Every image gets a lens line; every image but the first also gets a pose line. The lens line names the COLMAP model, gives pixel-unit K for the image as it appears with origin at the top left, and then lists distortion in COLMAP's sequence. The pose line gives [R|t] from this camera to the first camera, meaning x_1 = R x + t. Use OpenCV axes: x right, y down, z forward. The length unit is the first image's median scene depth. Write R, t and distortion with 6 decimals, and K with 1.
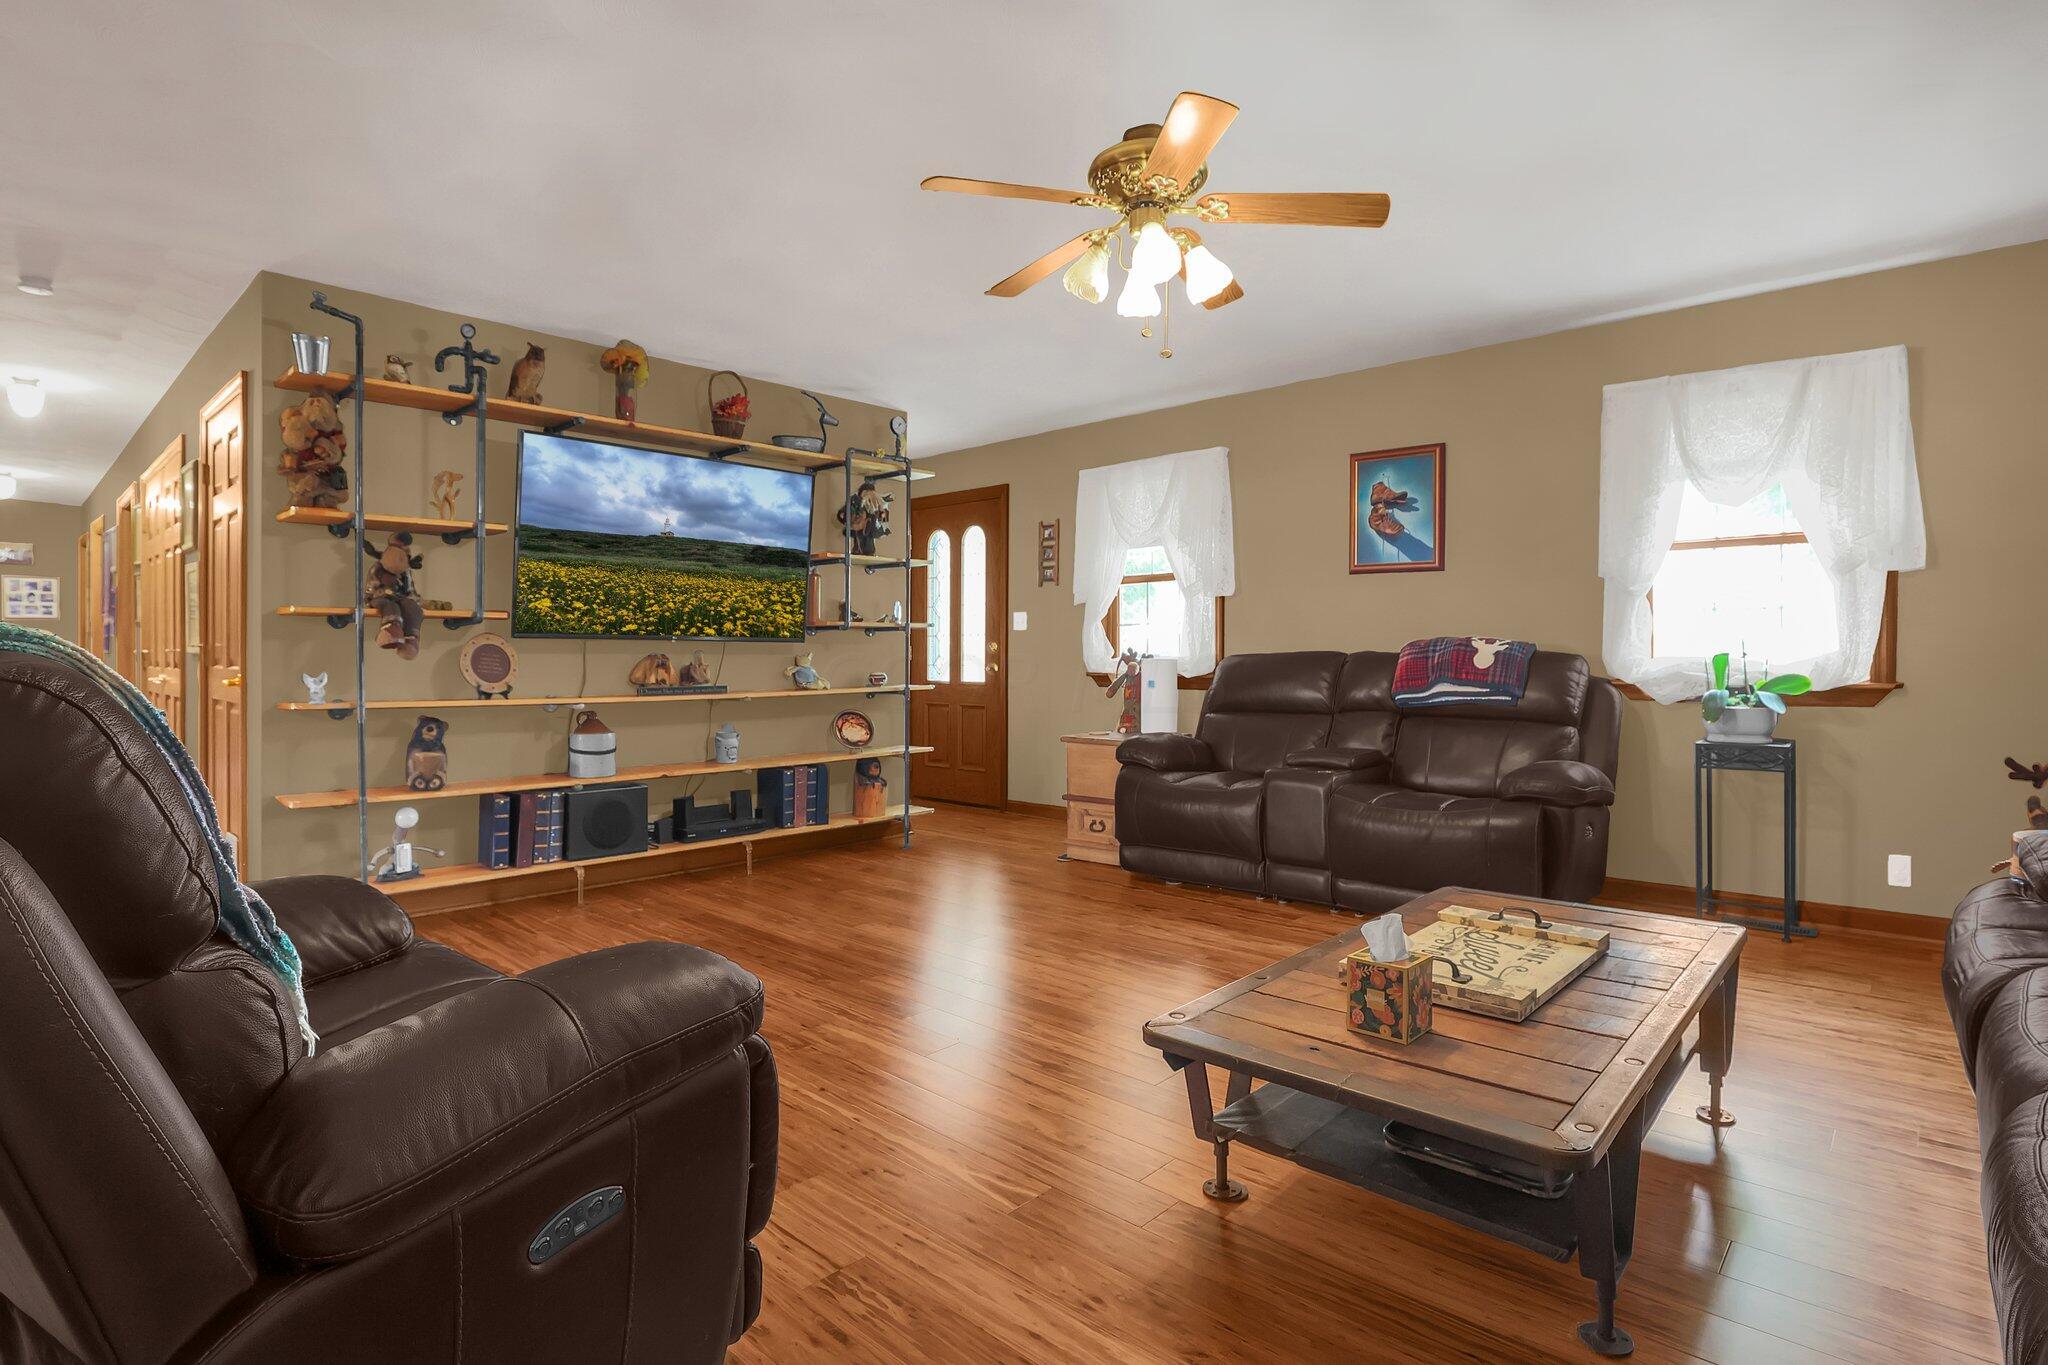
lens RADIAL K [[1020.6, 0, 1026.2], [0, 1020.6, 671.6], [0, 0, 1]] dist [-0.023191, -0.000338]
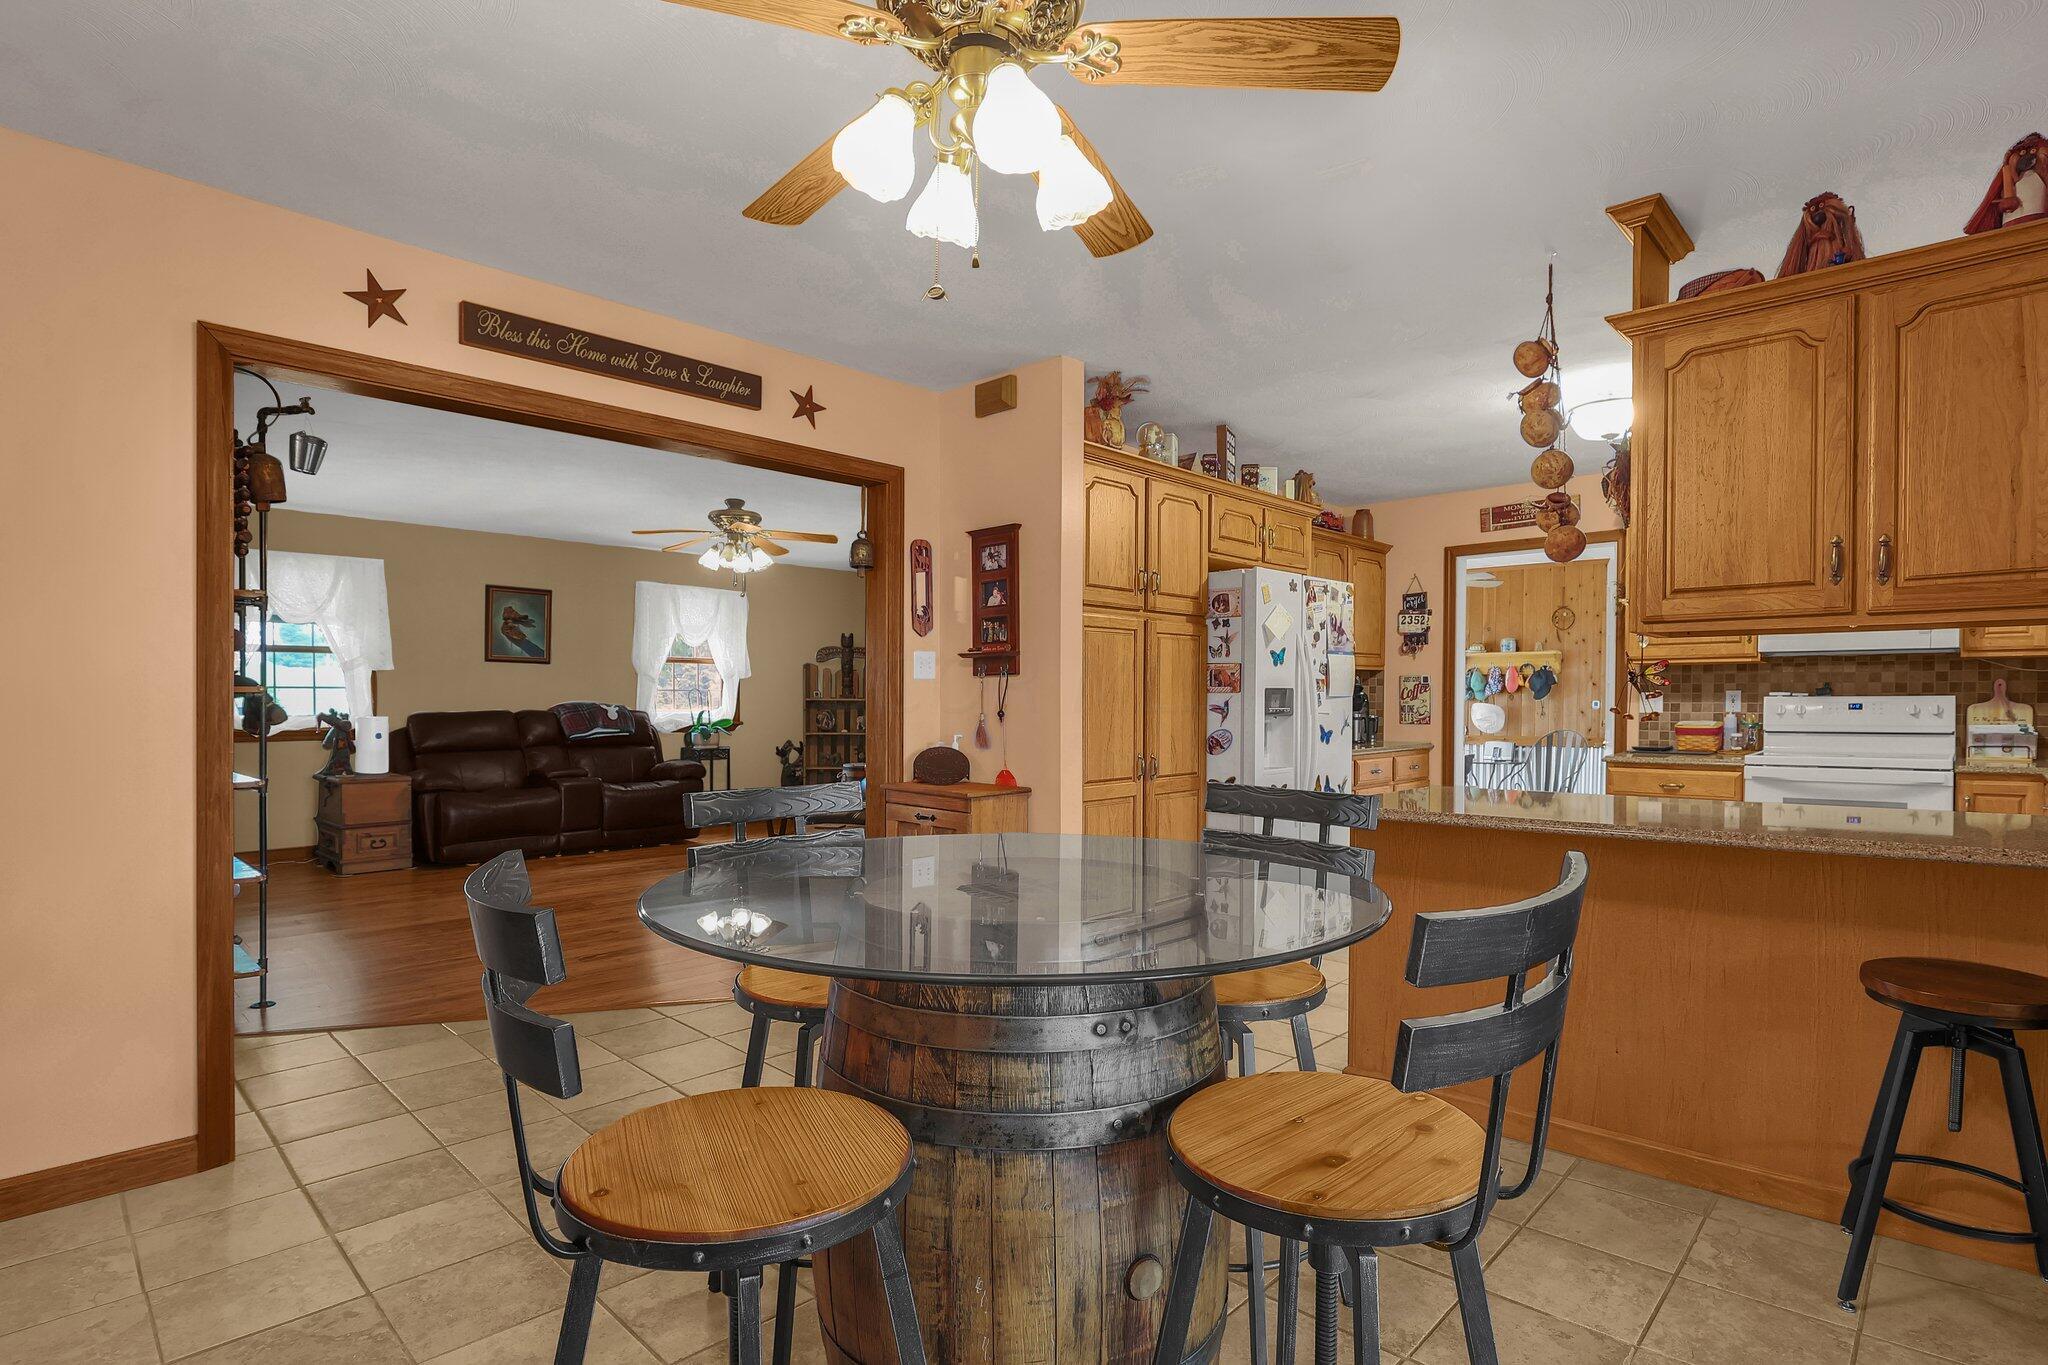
lens RADIAL K [[1020.6, 0, 1027.6], [0, 1020.6, 696.3], [0, 0, 1]] dist [-0.023191, -0.000338]
pose [[0.040849, -0.004082, 0.999157, -1.263415], [0.008628, 0.999956, 0.003732, -0.041073], [-0.999128, 0.008469, 0.040882, 0.103127]]
